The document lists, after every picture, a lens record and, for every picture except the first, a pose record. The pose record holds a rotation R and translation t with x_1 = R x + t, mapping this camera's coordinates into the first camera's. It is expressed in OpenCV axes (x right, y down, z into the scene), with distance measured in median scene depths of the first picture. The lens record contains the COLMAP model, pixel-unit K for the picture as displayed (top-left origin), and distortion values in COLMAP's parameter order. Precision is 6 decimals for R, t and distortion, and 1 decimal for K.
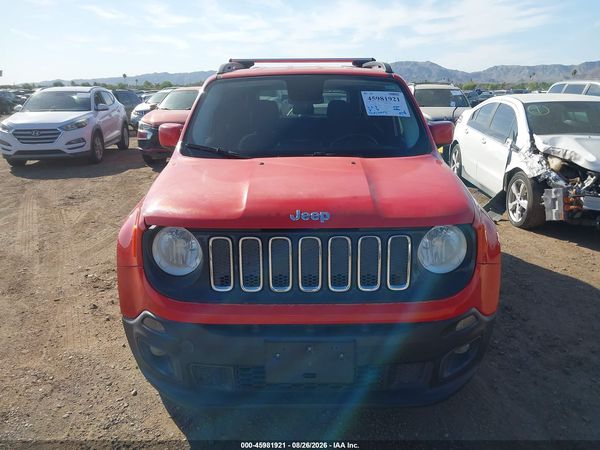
lens RADIAL K [[515.6, 0, 309.5], [0, 515.6, 227.3], [0, 0, 1]] dist [-0.008075, 0.000687]
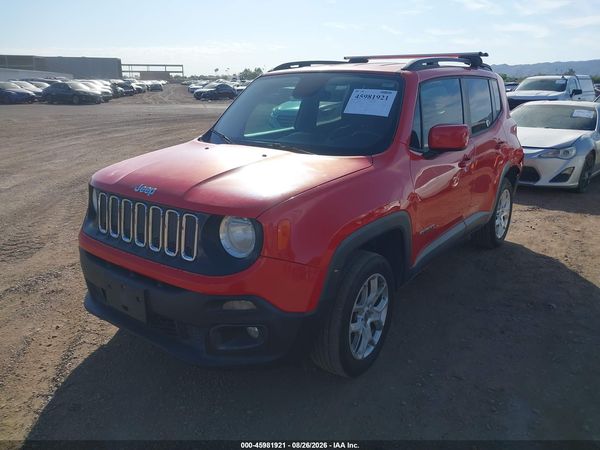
lens RADIAL K [[515.6, 0, 309.5], [0, 515.6, 227.3], [0, 0, 1]] dist [-0.008075, 0.000687]
pose [[0.776758, 0.177156, -0.604369, 0.672894], [-0.167449, 0.983176, 0.072982, -0.052391], [0.607130, 0.044512, 0.793355, 0.144721]]
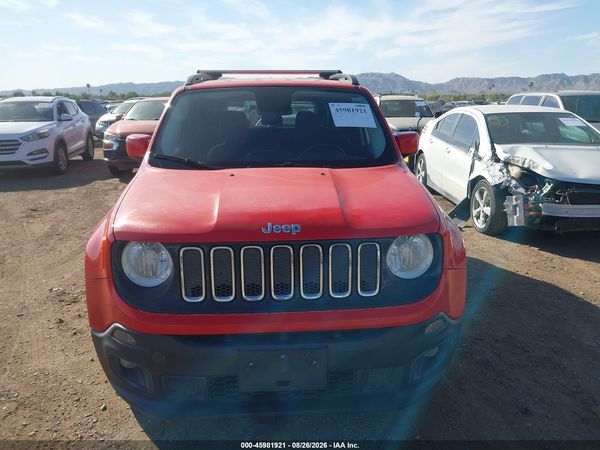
lens RADIAL K [[515.0, 0, 310.2], [0, 515.0, 222.5], [0, 0, 1]] dist [-0.006026, -0.008371]
pose [[0.997958, -0.013254, 0.062483, -0.002924], [0.014943, 0.999533, -0.026655, 0.000525], [-0.062100, 0.027534, 0.997690, -0.009723]]
